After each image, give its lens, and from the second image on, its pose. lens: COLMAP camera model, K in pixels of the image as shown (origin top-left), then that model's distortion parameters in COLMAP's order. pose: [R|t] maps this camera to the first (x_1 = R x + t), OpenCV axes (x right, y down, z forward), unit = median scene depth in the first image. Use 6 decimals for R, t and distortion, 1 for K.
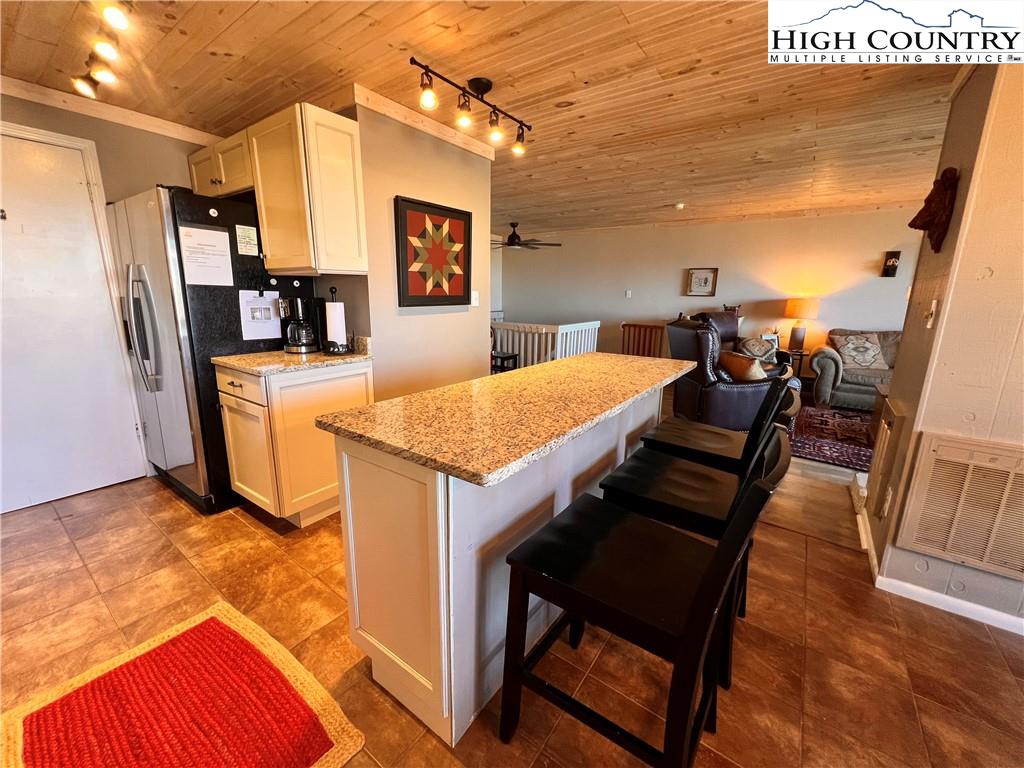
lens RADIAL K [[408.8, 0, 511.4], [0, 408.8, 383.1], [0, 0, 1]] dist [-0.002055, 0.000463]
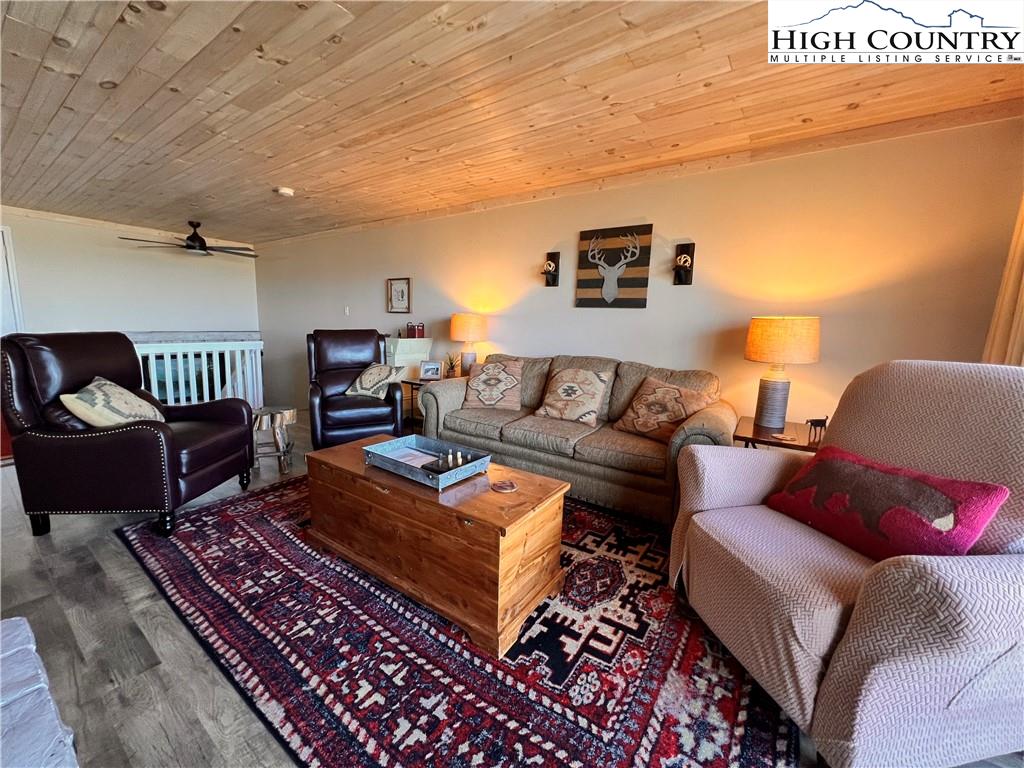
lens RADIAL K [[408.8, 0, 509.3], [0, 408.8, 382.7], [0, 0, 1]] dist [-0.002055, 0.000463]
pose [[0.999840, 0.015372, 0.009117, 0.922985], [-0.014670, 0.997248, -0.072679, -0.029895], [-0.010209, 0.072533, 0.997314, 0.289773]]
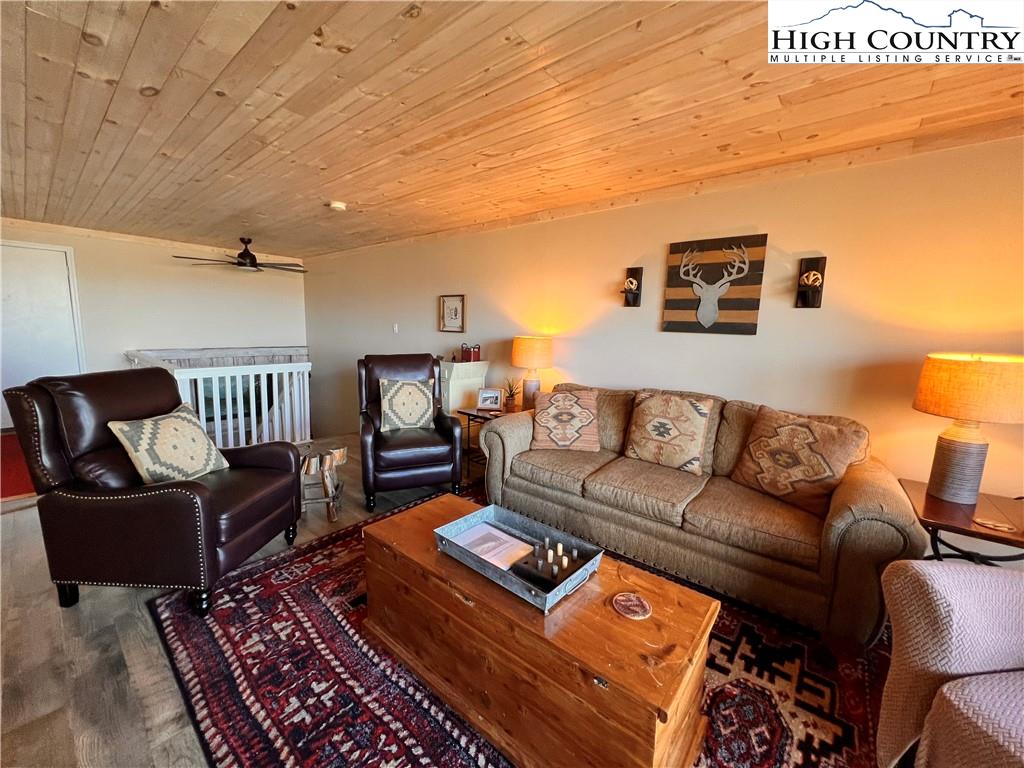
lens RADIAL K [[408.8, 0, 509.6], [0, 408.8, 382.6], [0, 0, 1]] dist [-0.002055, 0.000463]
pose [[0.996851, 0.025067, -0.075226, 0.857113], [-0.031319, 0.996048, -0.083110, -0.087056], [0.072845, 0.085204, 0.993697, 0.384271]]
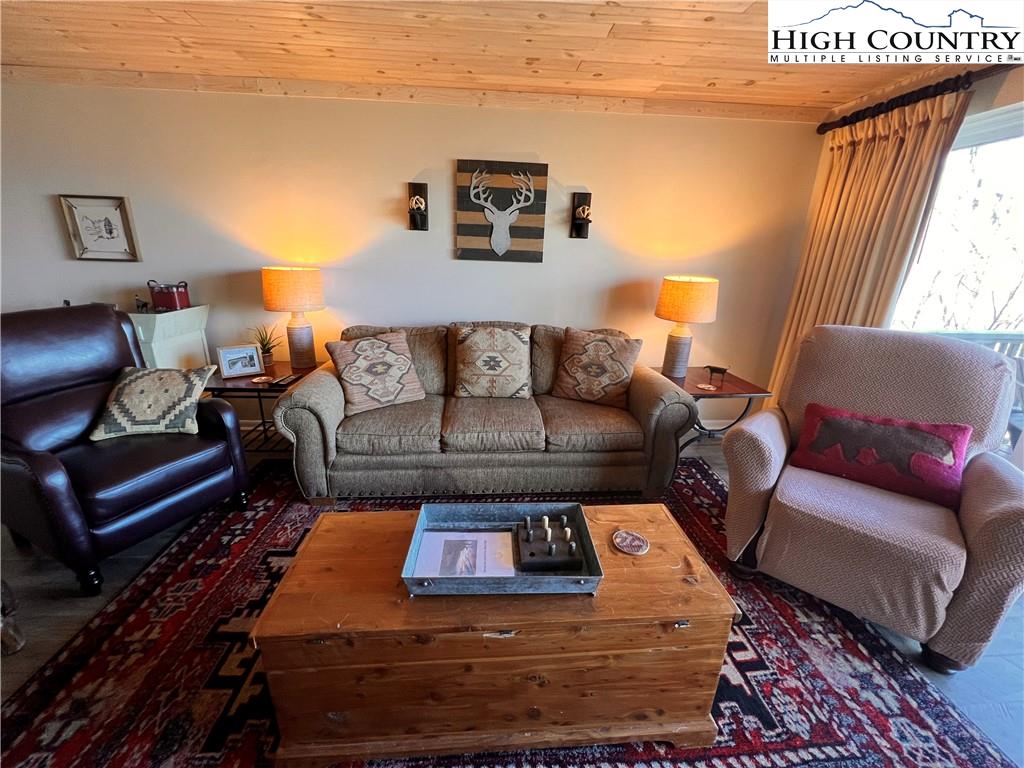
lens RADIAL K [[408.8, 0, 510.2], [0, 408.8, 382.1], [0, 0, 1]] dist [-0.002055, 0.000463]
pose [[0.772223, -0.184172, 0.608073, 0.694928], [0.119964, 0.982116, 0.145113, -0.129576], [-0.623924, -0.039113, 0.780506, 0.508452]]
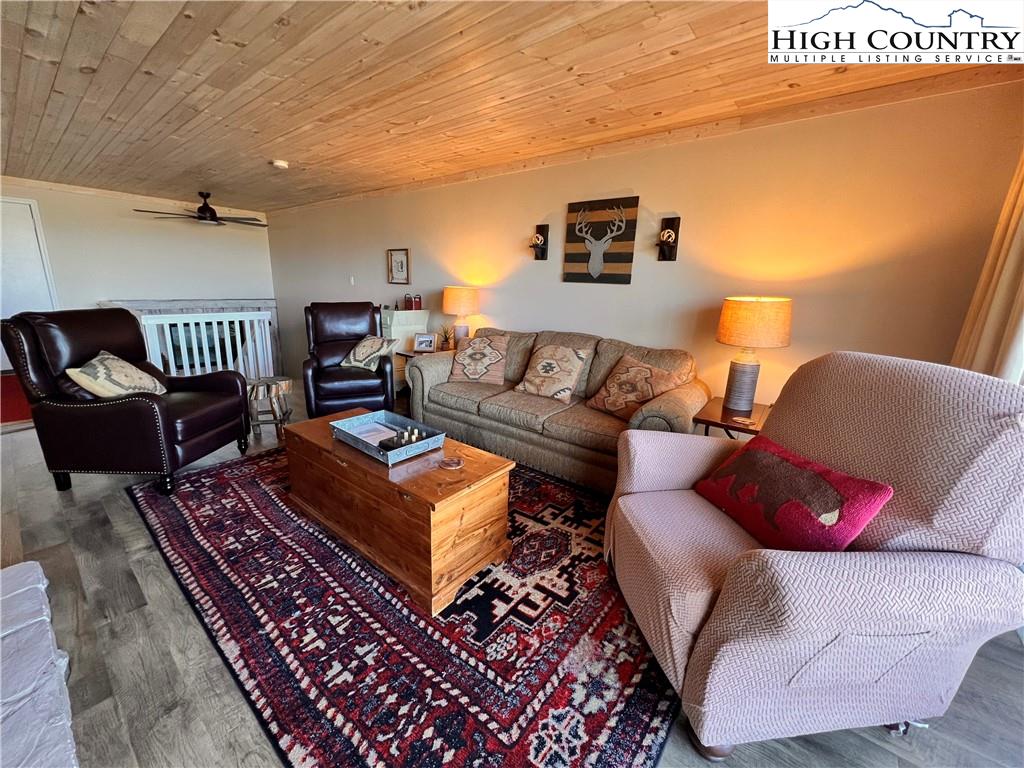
lens RADIAL K [[408.8, 0, 509.2], [0, 408.8, 382.8], [0, 0, 1]] dist [-0.002055, 0.000463]
pose [[0.998104, 0.032832, -0.052061, 1.000625], [-0.032046, 0.999361, 0.015854, -0.050130], [0.052548, -0.014156, 0.998518, 0.273245]]
